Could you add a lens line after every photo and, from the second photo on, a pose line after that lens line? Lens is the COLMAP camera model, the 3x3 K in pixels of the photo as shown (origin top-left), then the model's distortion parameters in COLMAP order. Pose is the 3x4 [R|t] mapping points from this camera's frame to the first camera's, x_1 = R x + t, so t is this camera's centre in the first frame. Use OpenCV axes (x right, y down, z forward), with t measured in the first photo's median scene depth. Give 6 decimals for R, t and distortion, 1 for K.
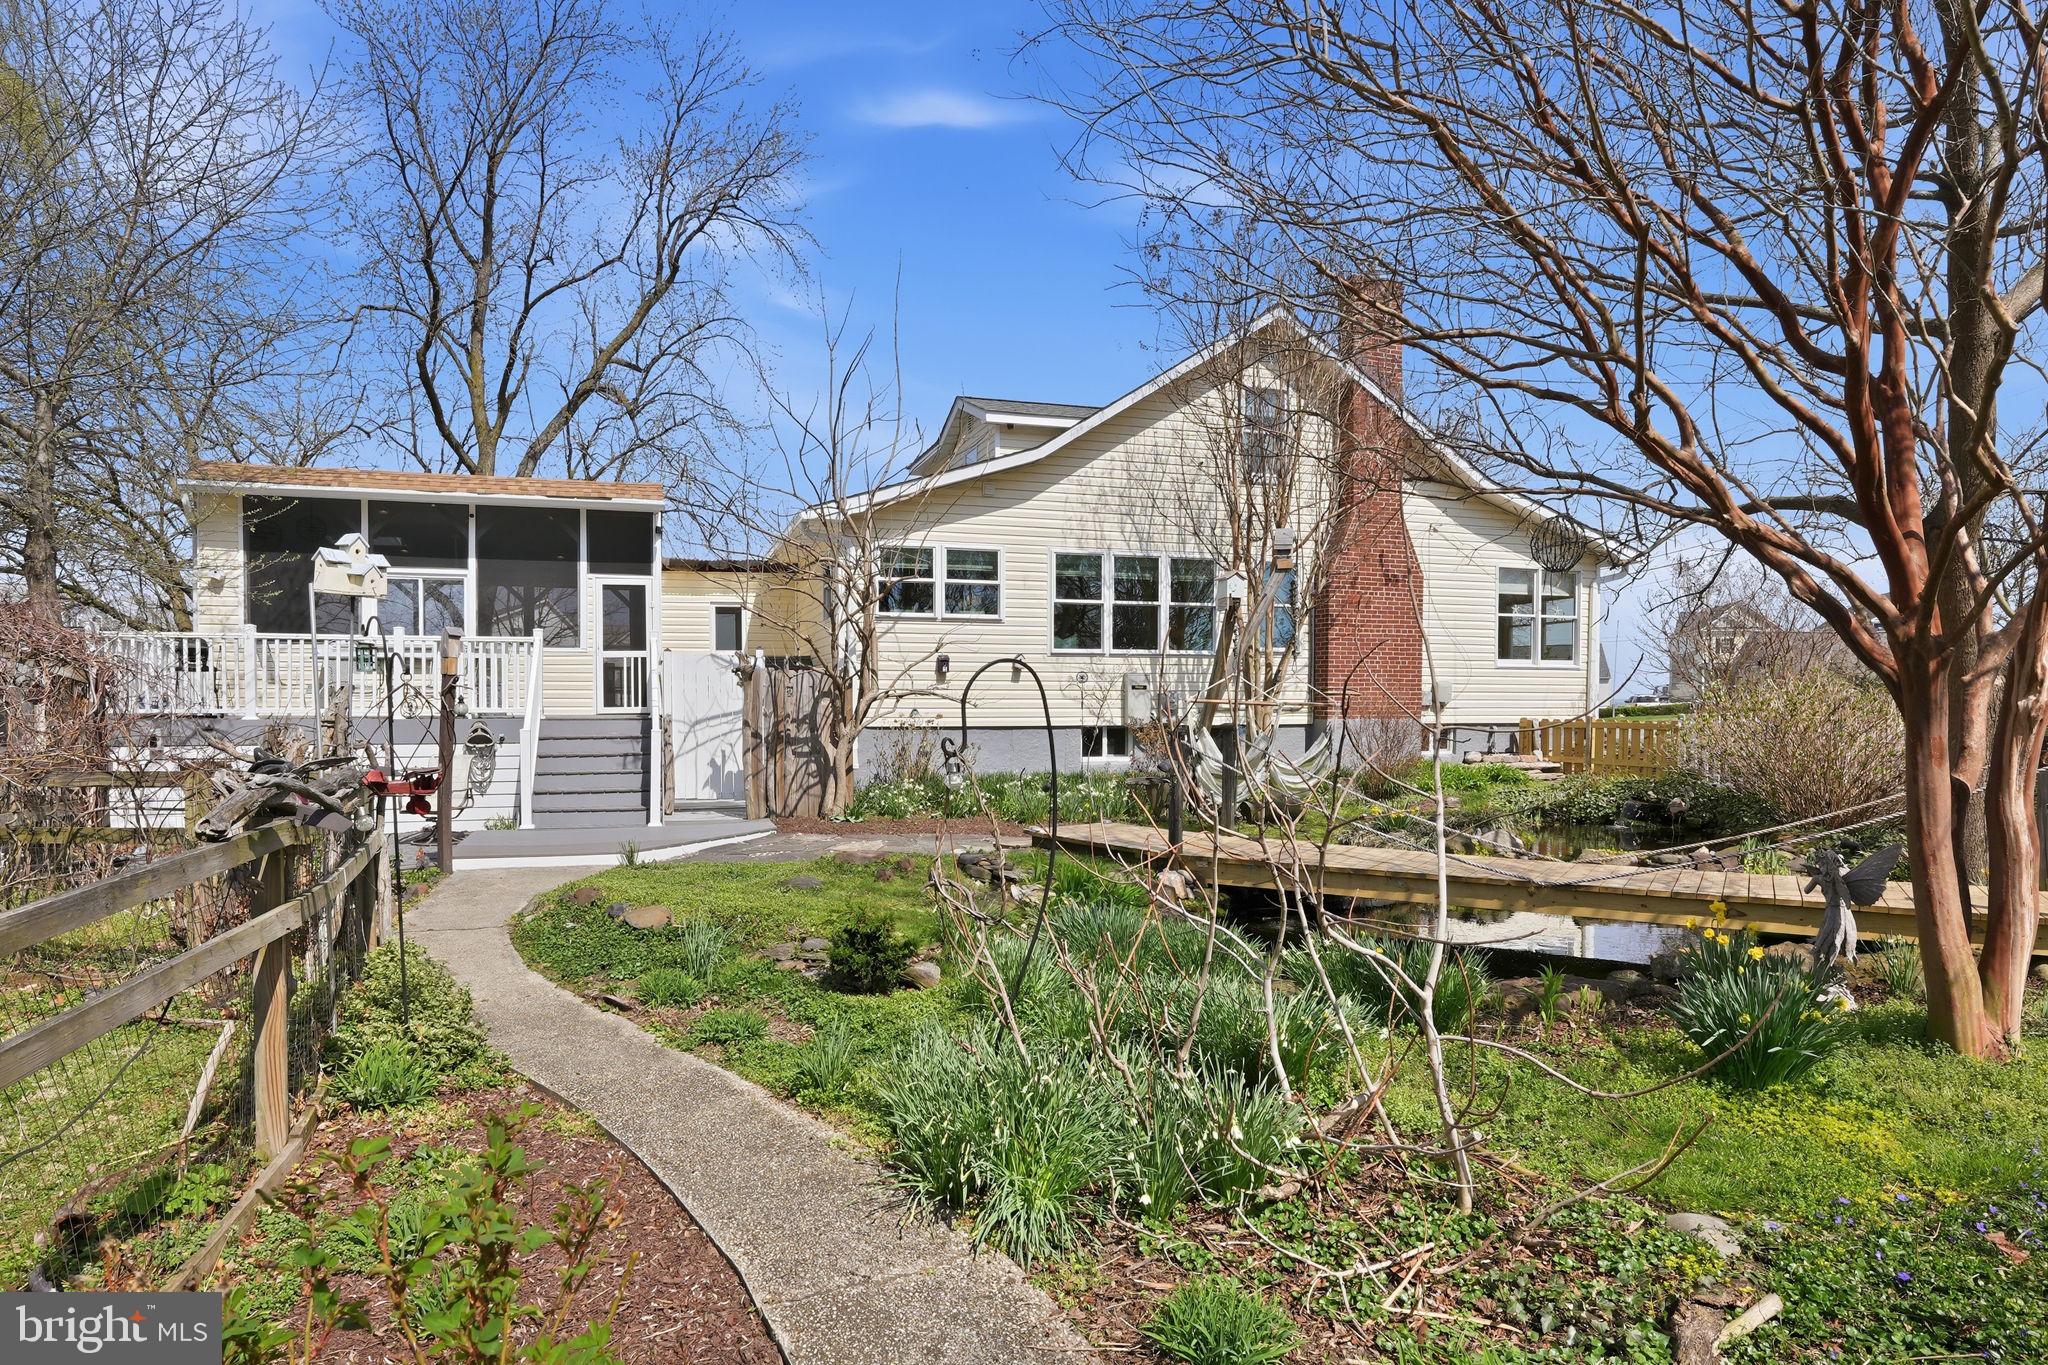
lens RADIAL K [[1066.0, 0, 1023.6], [0, 1066.0, 671.4], [0, 0, 1]] dist [-0.038508, 0.001213]
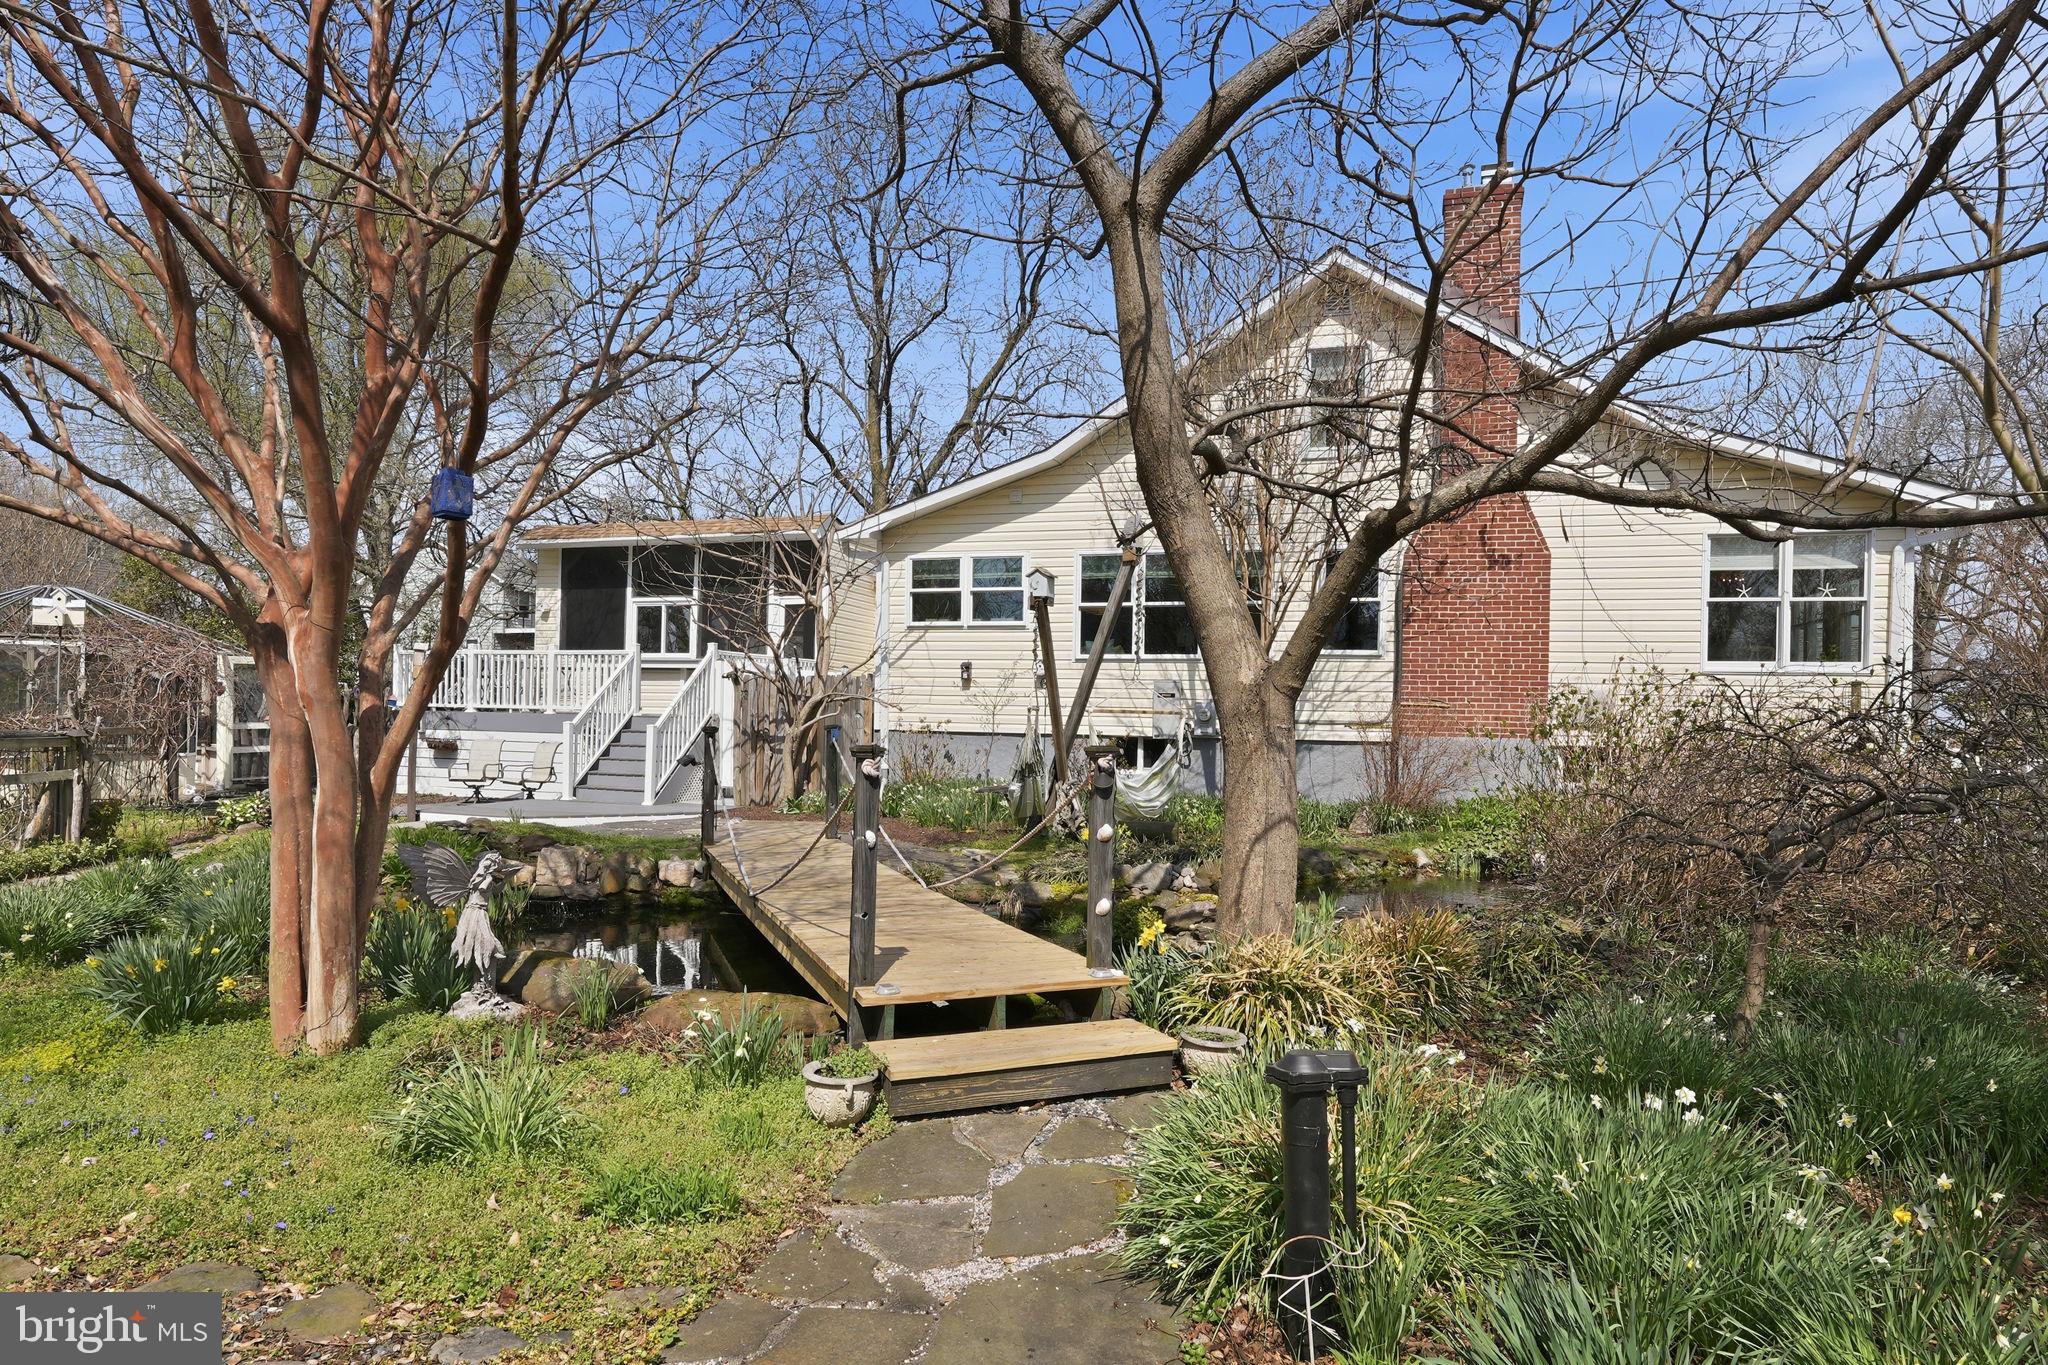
lens RADIAL K [[1116.9, 0, 1024.0], [0, 1116.9, 682.5], [0, 0, 1]] dist [-0.044544, 0.015102]
pose [[0.833938, 0.000487, -0.551857, 0.552332], [-0.003292, 0.999986, -0.004093, 0.008361], [0.551848, 0.005230, 0.833928, 0.133383]]
